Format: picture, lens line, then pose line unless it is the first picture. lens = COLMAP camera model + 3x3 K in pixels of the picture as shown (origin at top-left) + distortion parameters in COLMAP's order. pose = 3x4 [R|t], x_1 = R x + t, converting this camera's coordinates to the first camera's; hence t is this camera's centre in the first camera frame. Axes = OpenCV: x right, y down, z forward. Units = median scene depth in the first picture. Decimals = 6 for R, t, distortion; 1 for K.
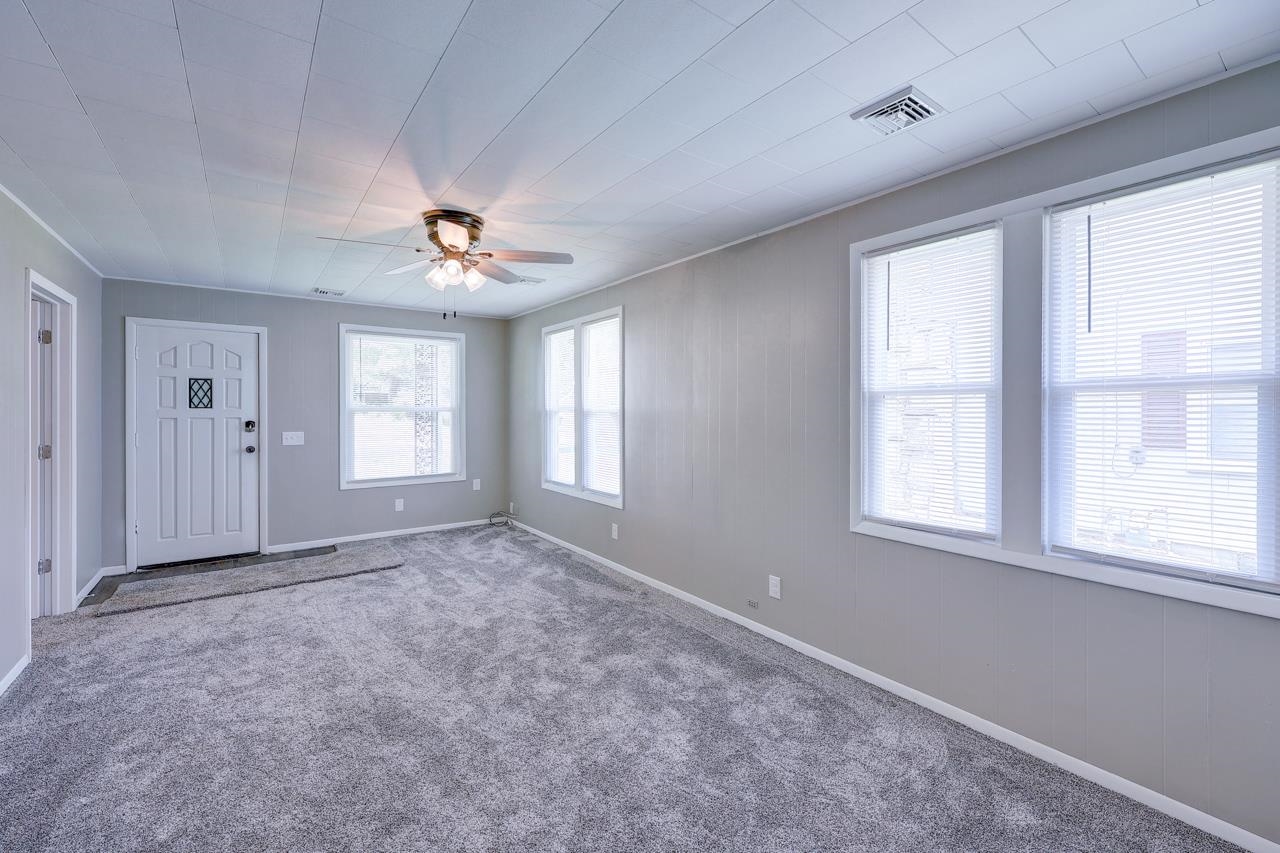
lens RADIAL K [[512.5, 0, 637.7], [0, 512.5, 410.3], [0, 0, 1]] dist [0.001301, -0.000470]
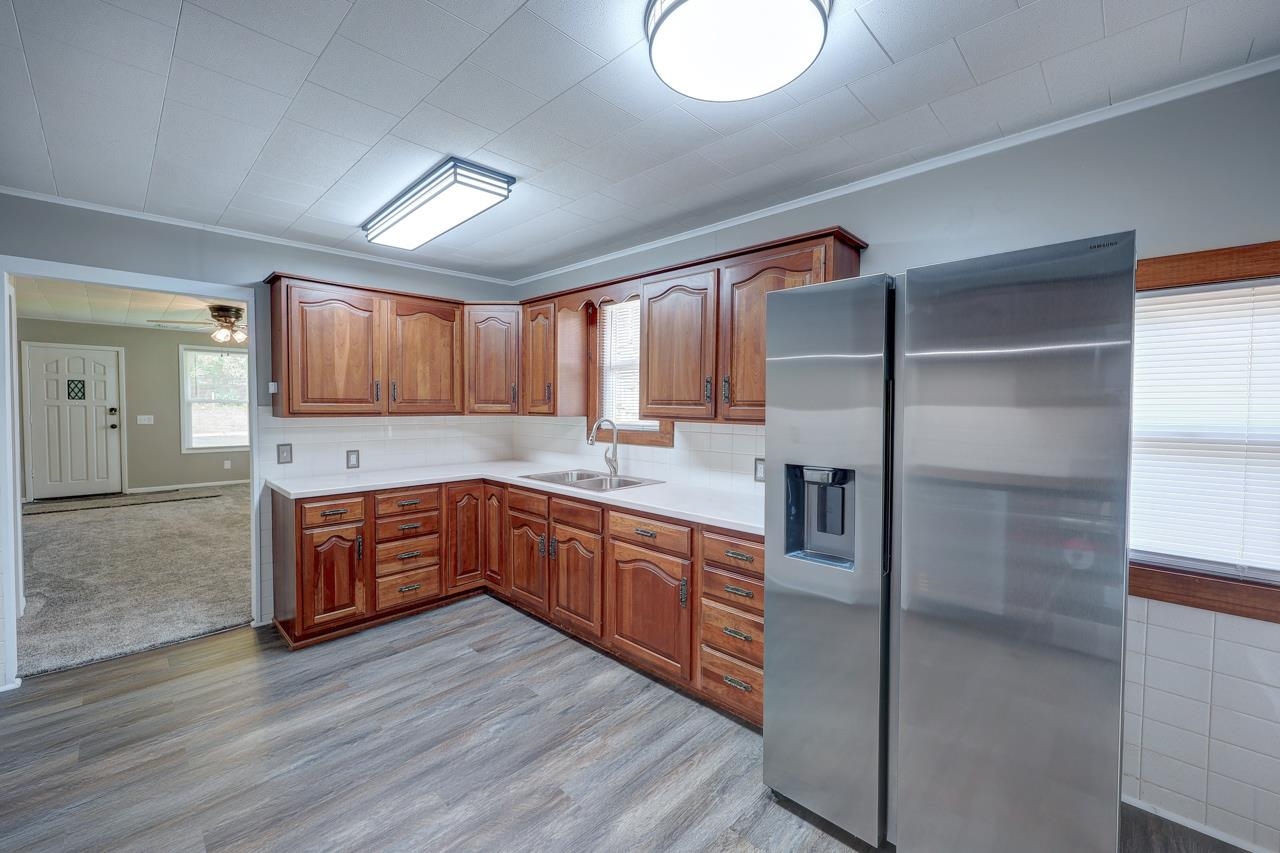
lens RADIAL K [[512.5, 0, 639.5], [0, 512.5, 421.2], [0, 0, 1]] dist [0.001301, -0.000470]
pose [[0.988688, -0.000013, 0.149989, 0.591091], [-0.004047, 0.999633, 0.026769, 0.013175], [-0.149934, -0.027074, 0.988325, -0.779678]]
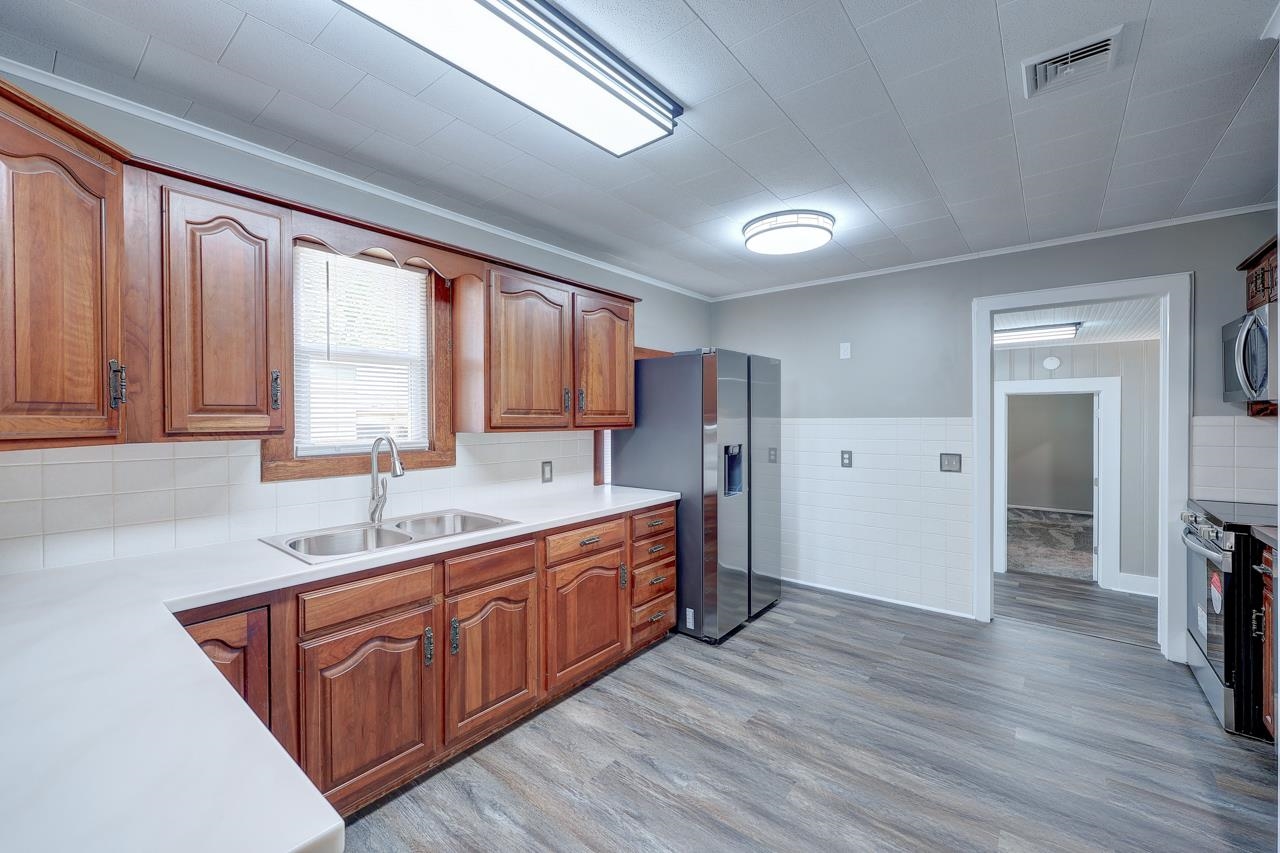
lens RADIAL K [[512.5, 0, 639.3], [0, 512.5, 418.1], [0, 0, 1]] dist [0.001301, -0.000470]
pose [[-0.236373, -0.004428, 0.971652, -1.344947], [0.007221, 0.999954, 0.006314, 0.006342], [-0.971636, 0.008509, -0.236330, 1.805143]]
